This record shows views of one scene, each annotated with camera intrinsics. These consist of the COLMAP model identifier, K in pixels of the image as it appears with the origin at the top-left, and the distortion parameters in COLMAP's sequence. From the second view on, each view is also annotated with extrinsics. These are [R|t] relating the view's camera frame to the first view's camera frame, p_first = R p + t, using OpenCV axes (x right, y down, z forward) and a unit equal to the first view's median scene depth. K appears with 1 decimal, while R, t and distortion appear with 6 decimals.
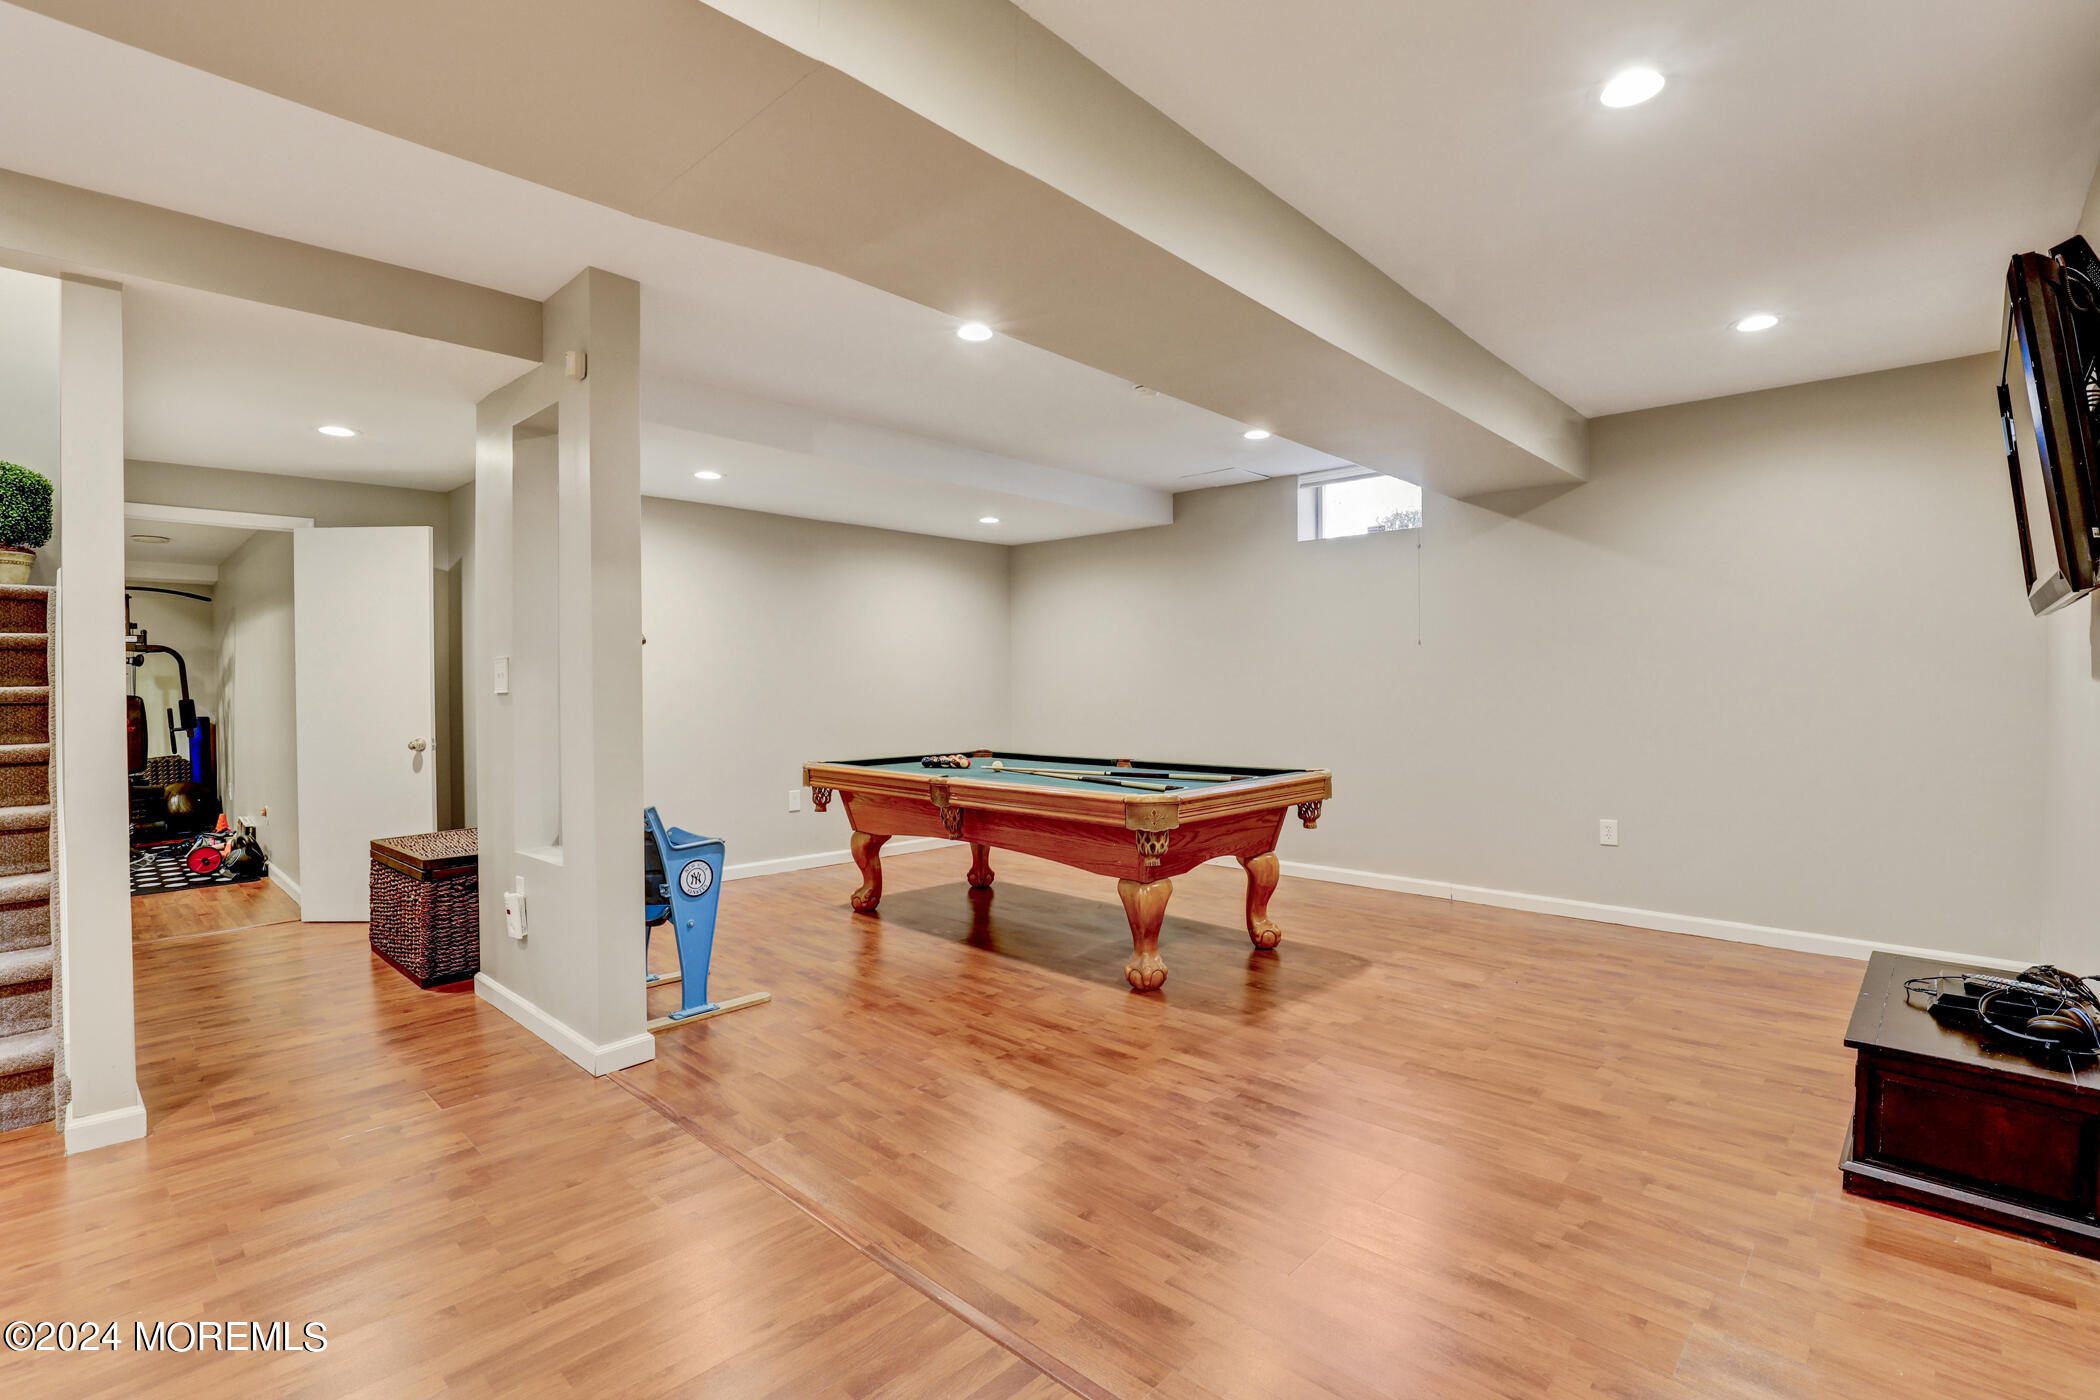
lens RADIAL K [[966.0, 0, 1050.5], [0, 966.0, 693.4], [0, 0, 1]] dist [-0.017574, 0.001797]
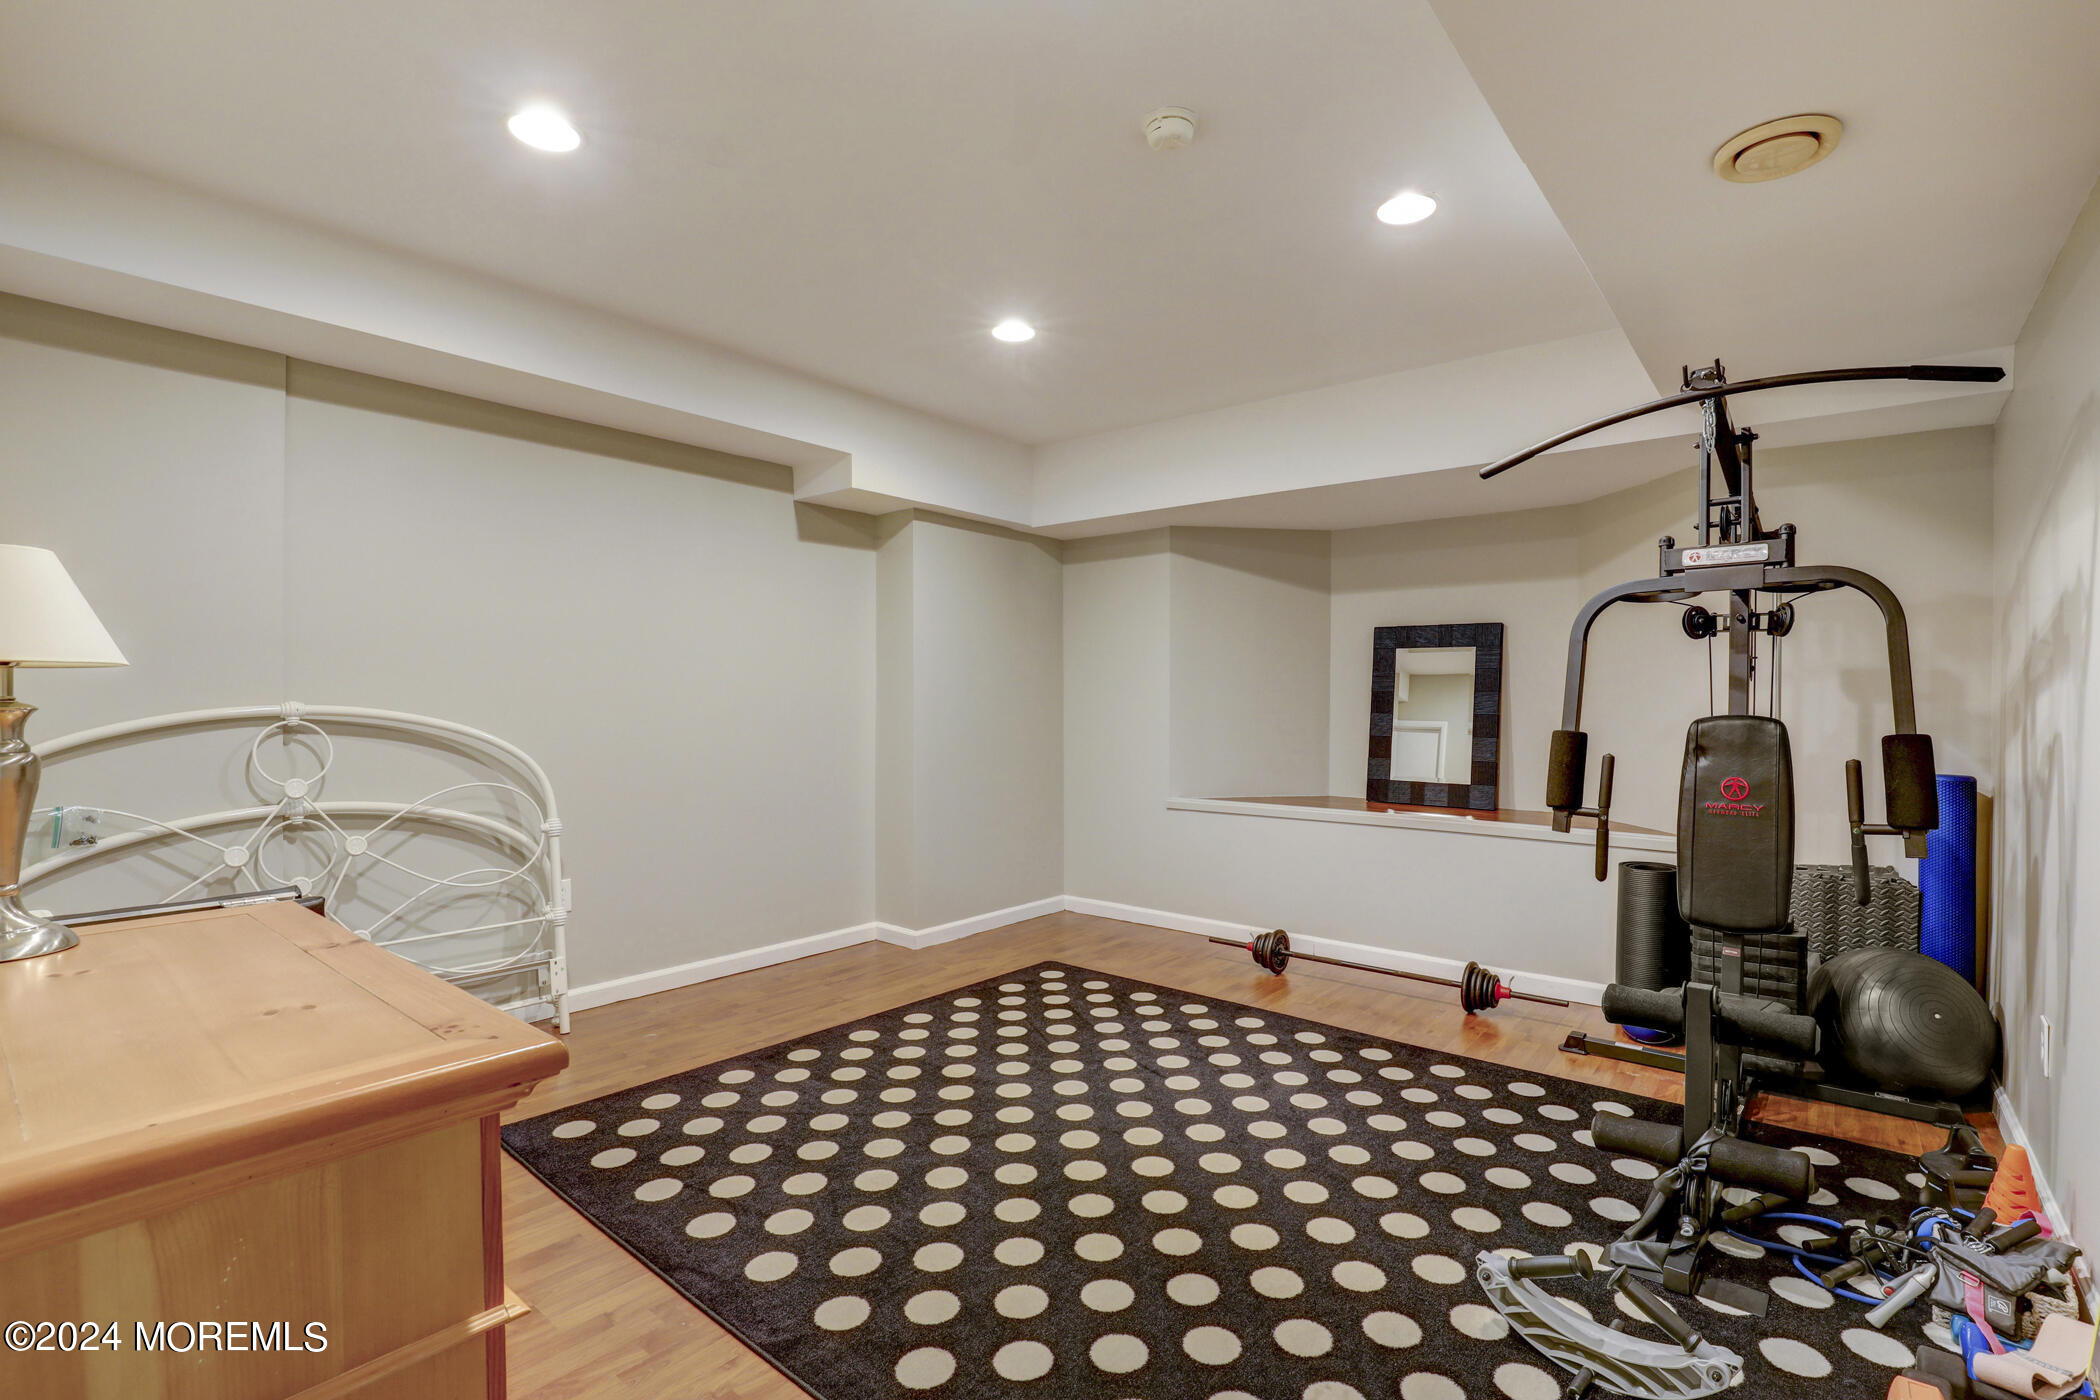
lens RADIAL K [[966.0, 0, 1049.5], [0, 966.0, 693.3], [0, 0, 1]] dist [-0.017574, 0.001797]
pose [[0.088784, 0.013825, -0.995955, -0.591587], [-0.016641, 0.999785, 0.012395, -0.005802], [0.995912, 0.015474, 0.088995, 0.659478]]
